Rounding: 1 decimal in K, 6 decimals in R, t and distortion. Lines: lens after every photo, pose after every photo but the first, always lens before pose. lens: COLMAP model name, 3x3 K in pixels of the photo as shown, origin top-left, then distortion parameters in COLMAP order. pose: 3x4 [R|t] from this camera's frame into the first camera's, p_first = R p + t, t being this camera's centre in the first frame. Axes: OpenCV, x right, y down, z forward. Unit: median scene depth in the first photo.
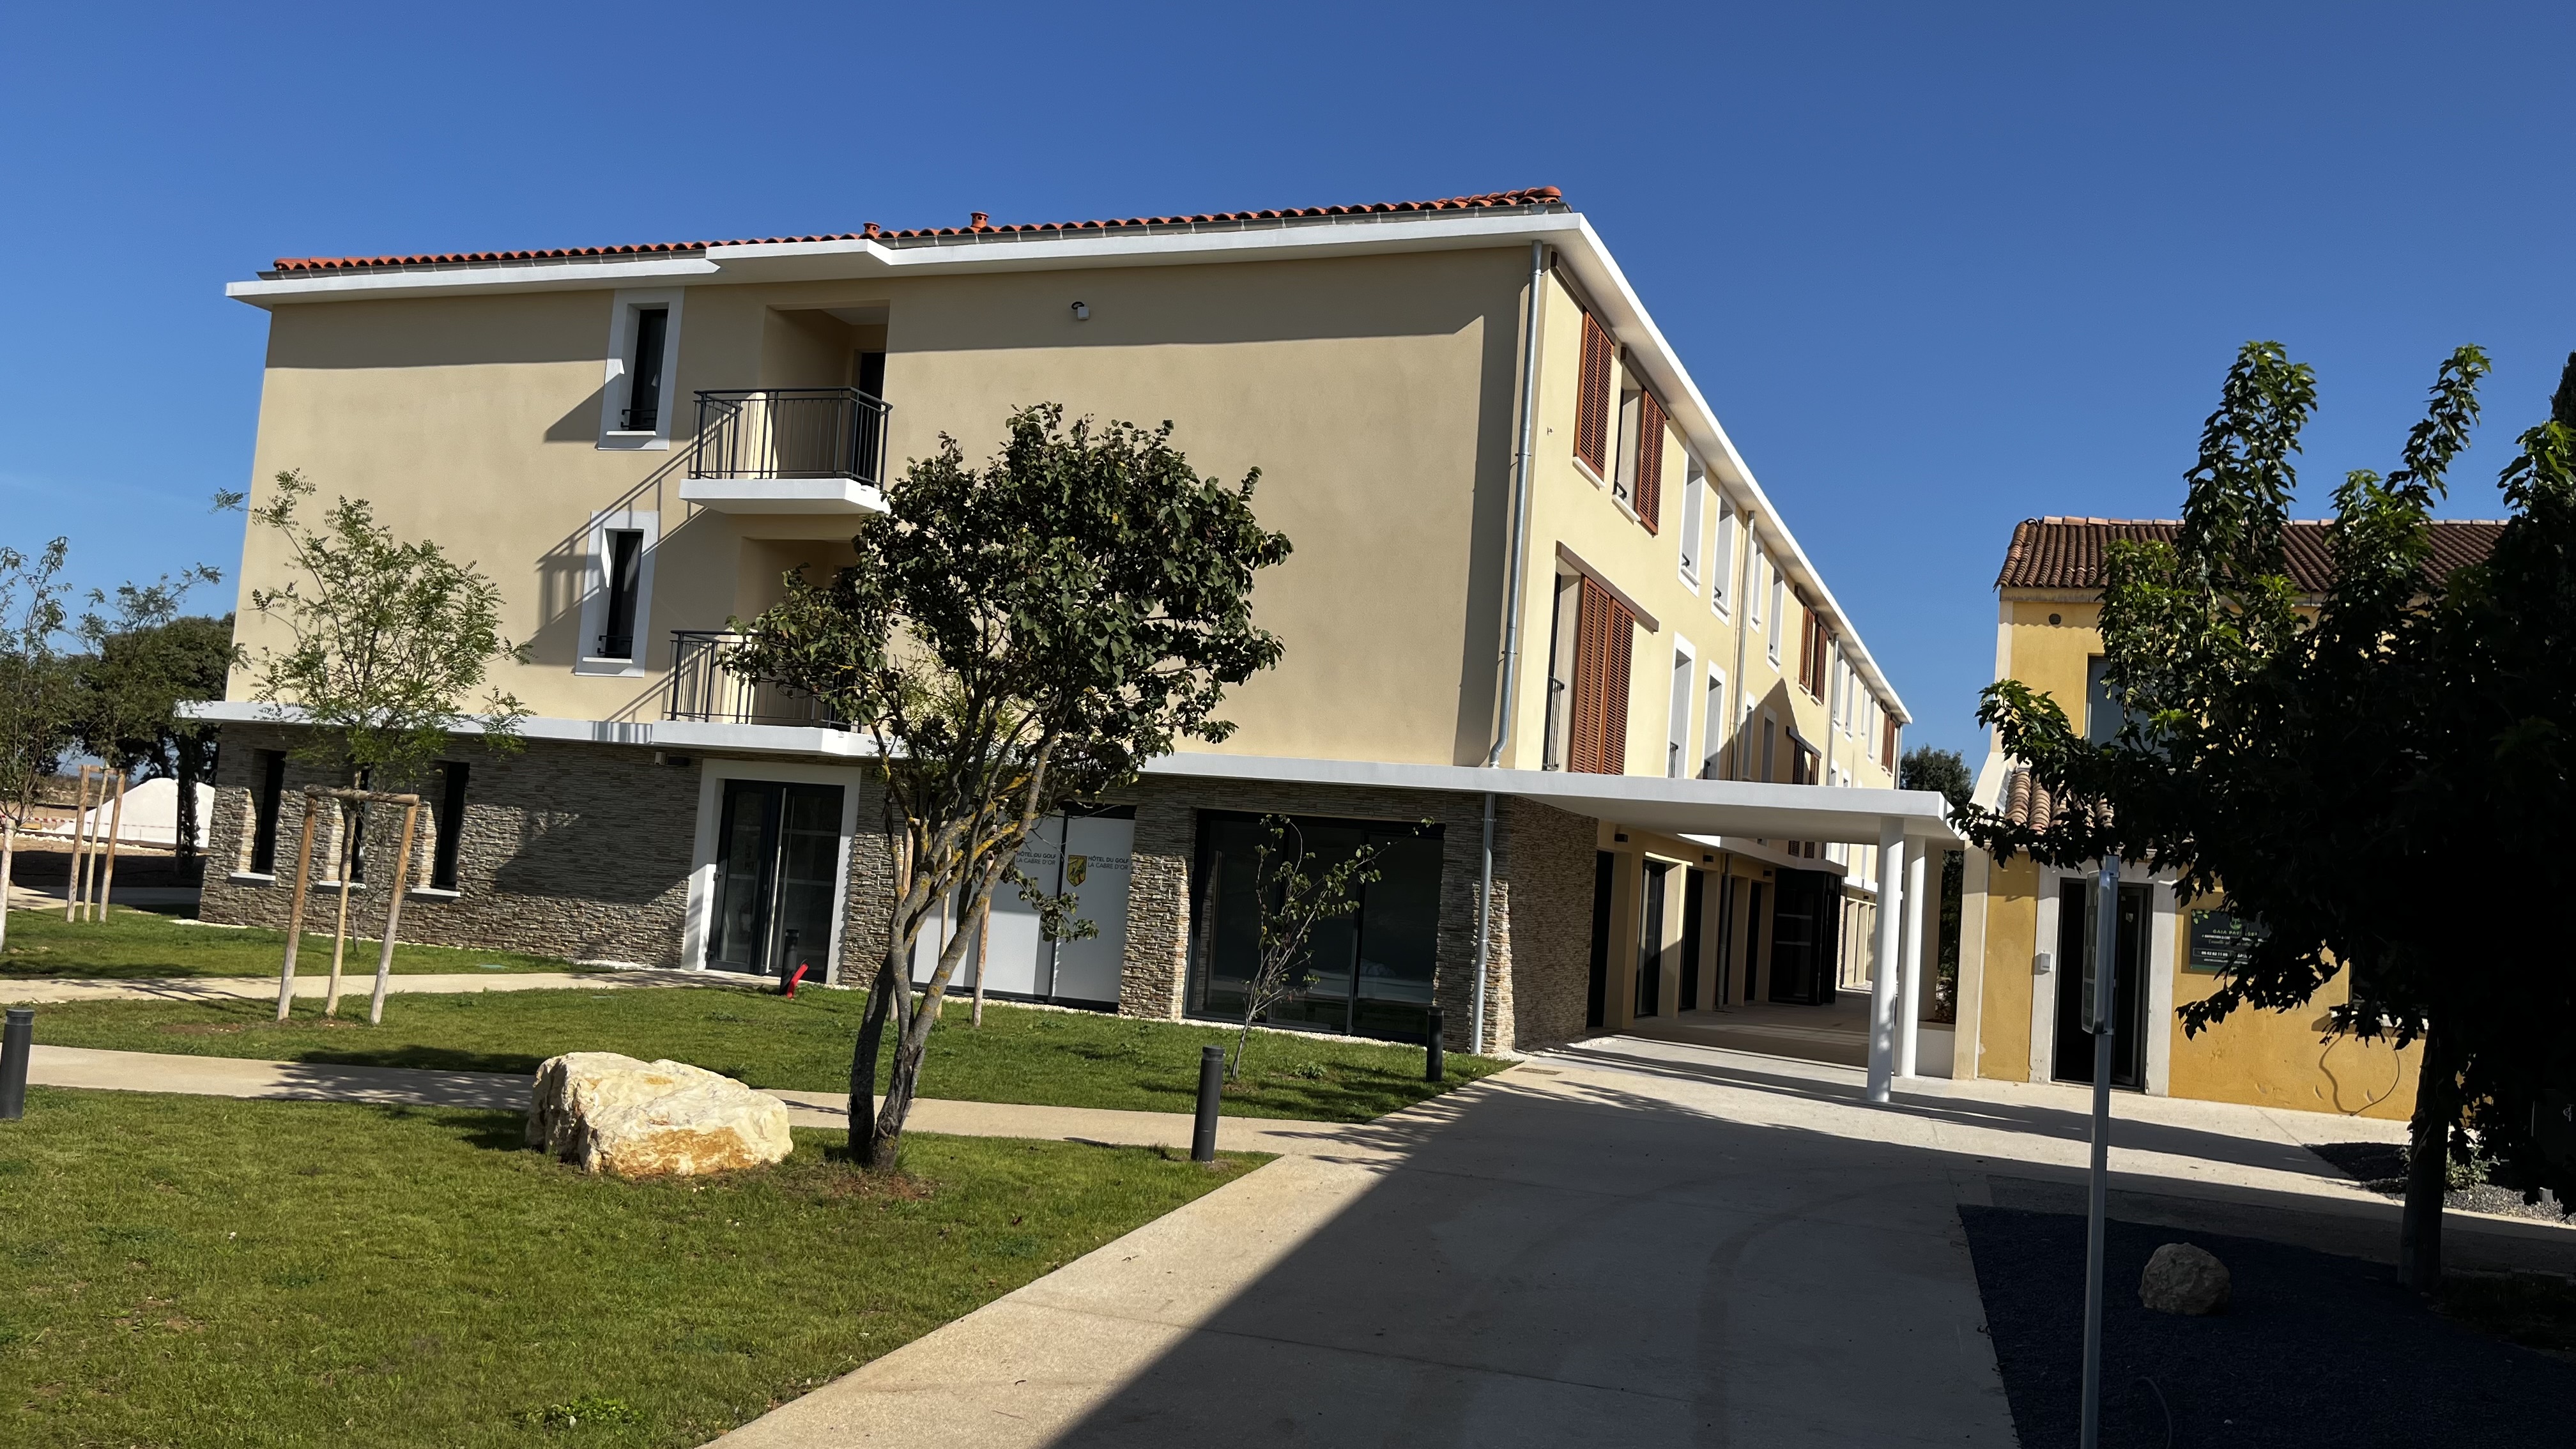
lens RADIAL K [[1980.8, 0, 1288.0], [0, 1980.8, 724.5], [0, 0, 1]] dist [0.004802, 0.001339]
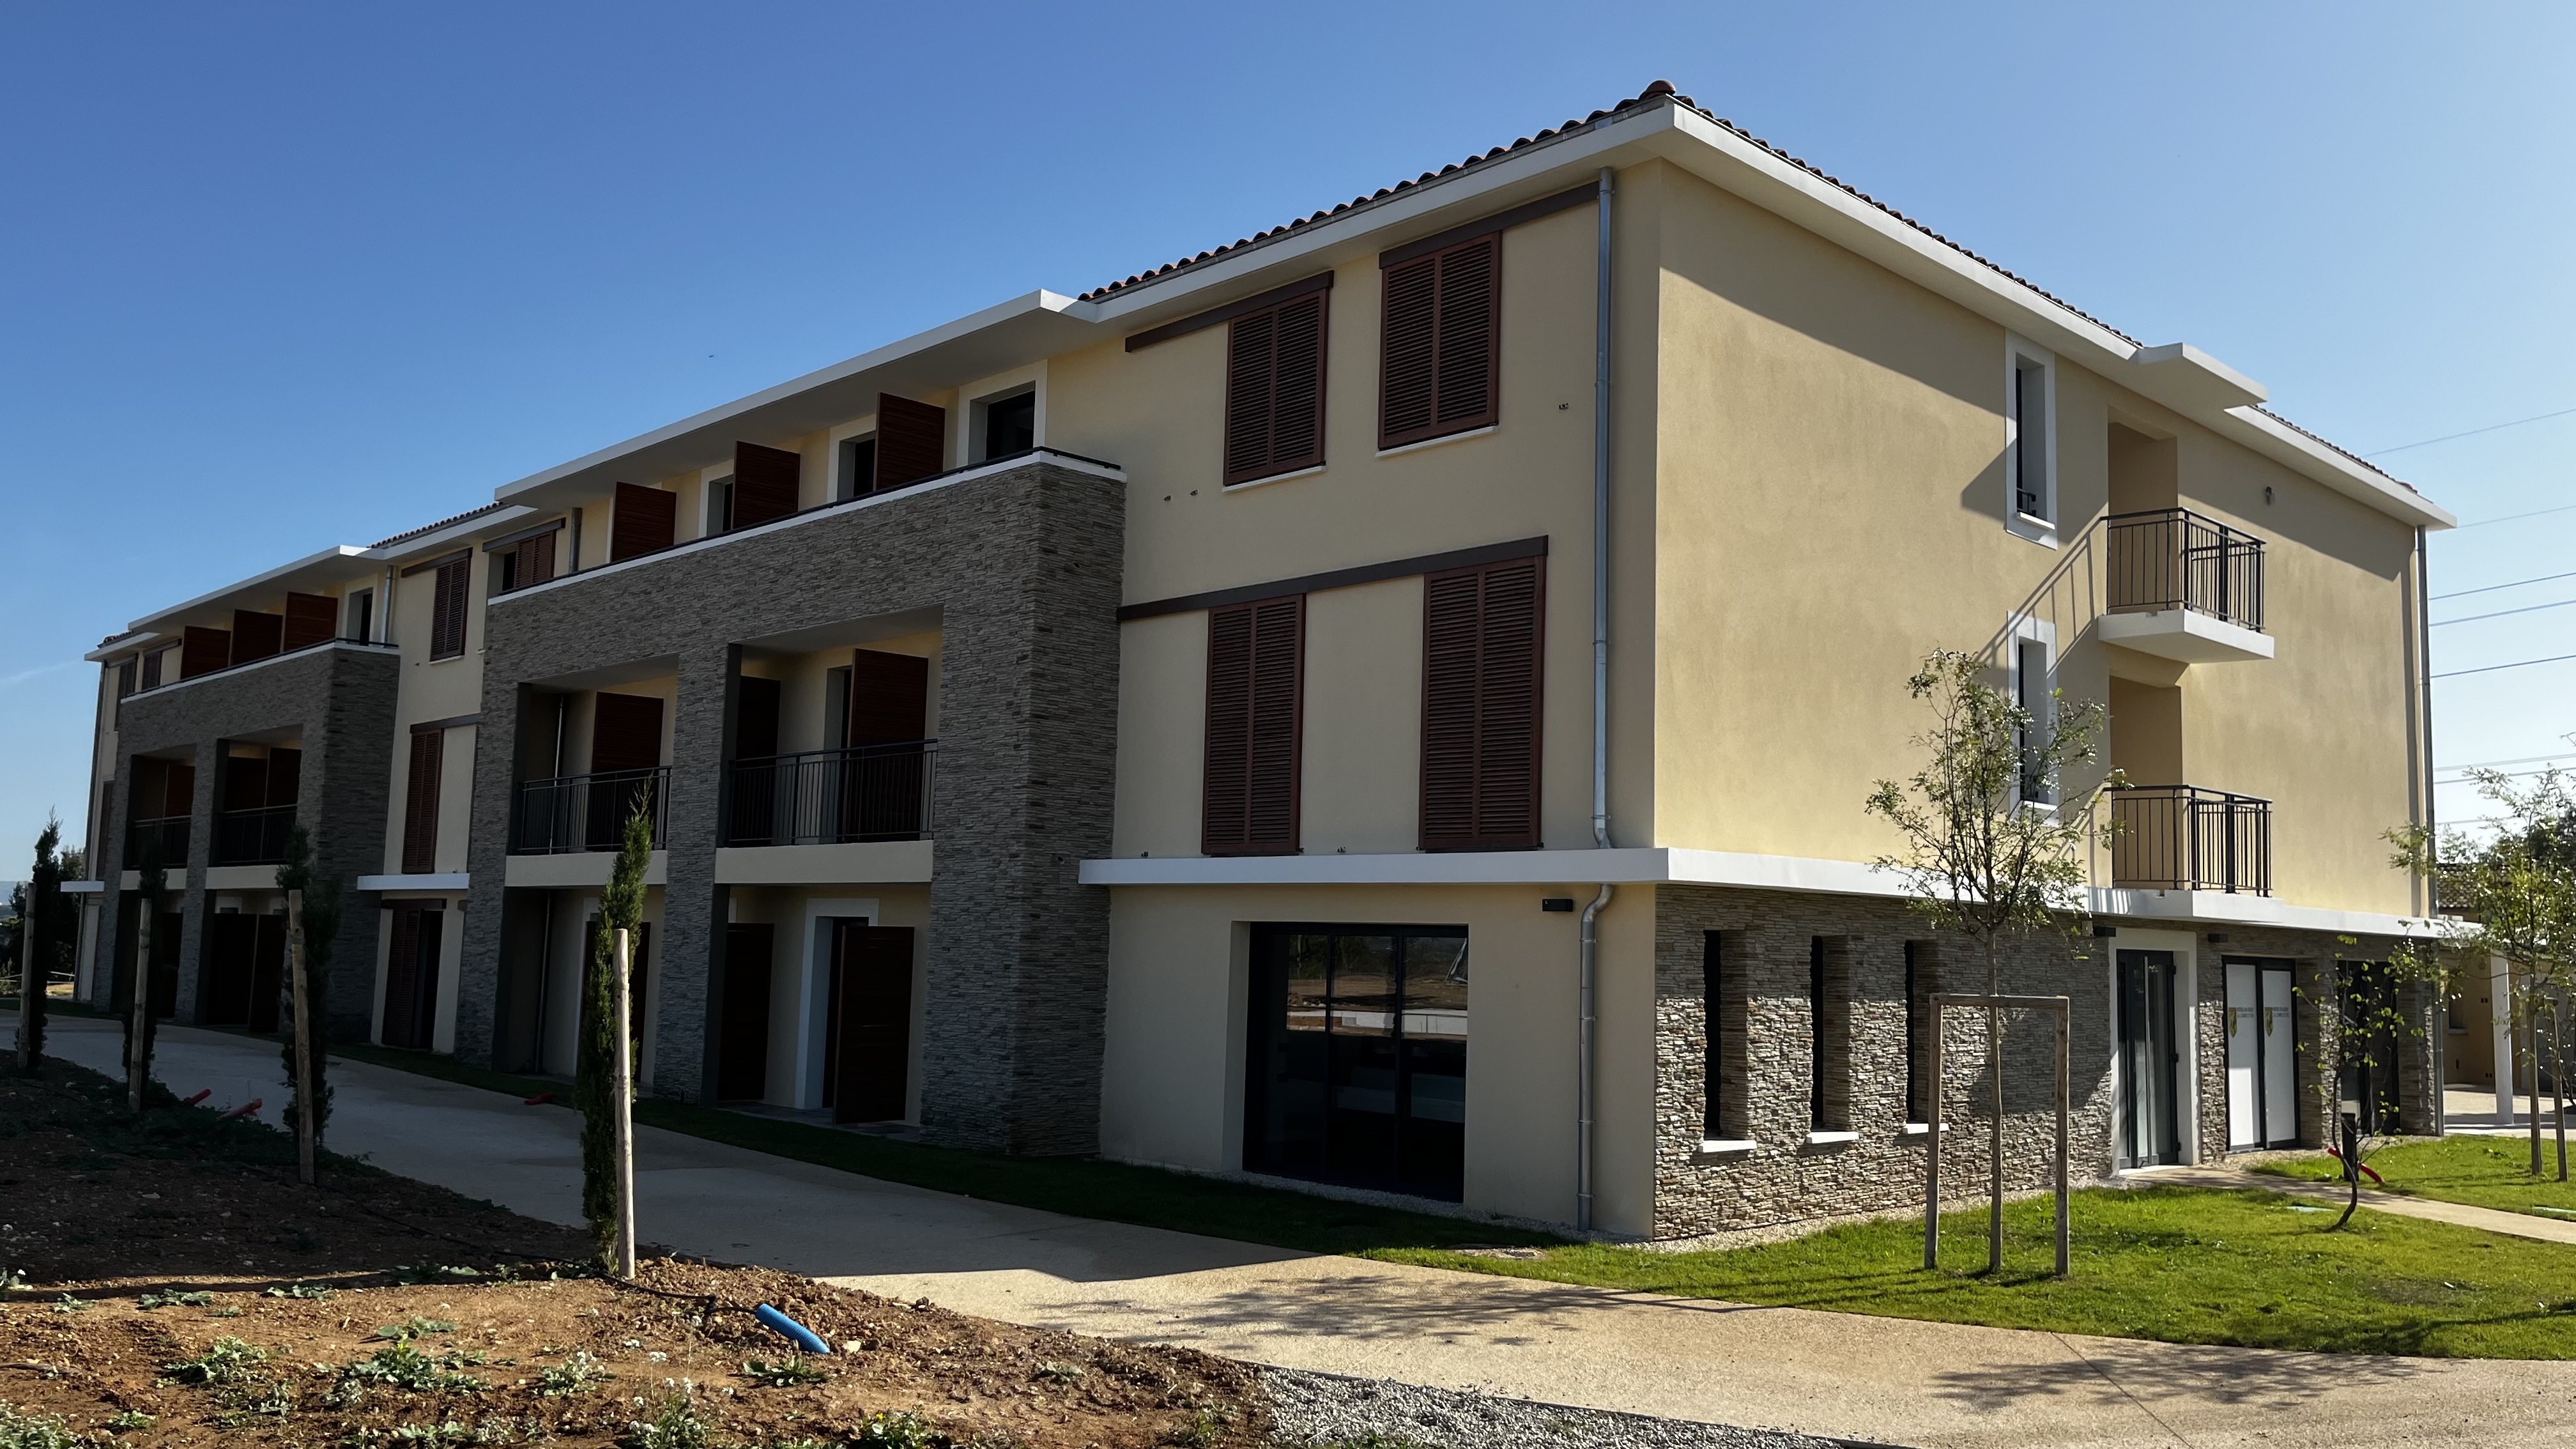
lens RADIAL K [[1980.8, 0, 1288.0], [0, 1980.8, 724.5], [0, 0, 1]] dist [0.004802, 0.001339]
pose [[0.450900, 0.036072, 0.891845, -1.170949], [-0.065551, 0.997823, -0.007217, -0.039088], [-0.890164, -0.055207, 0.452283, 0.895735]]
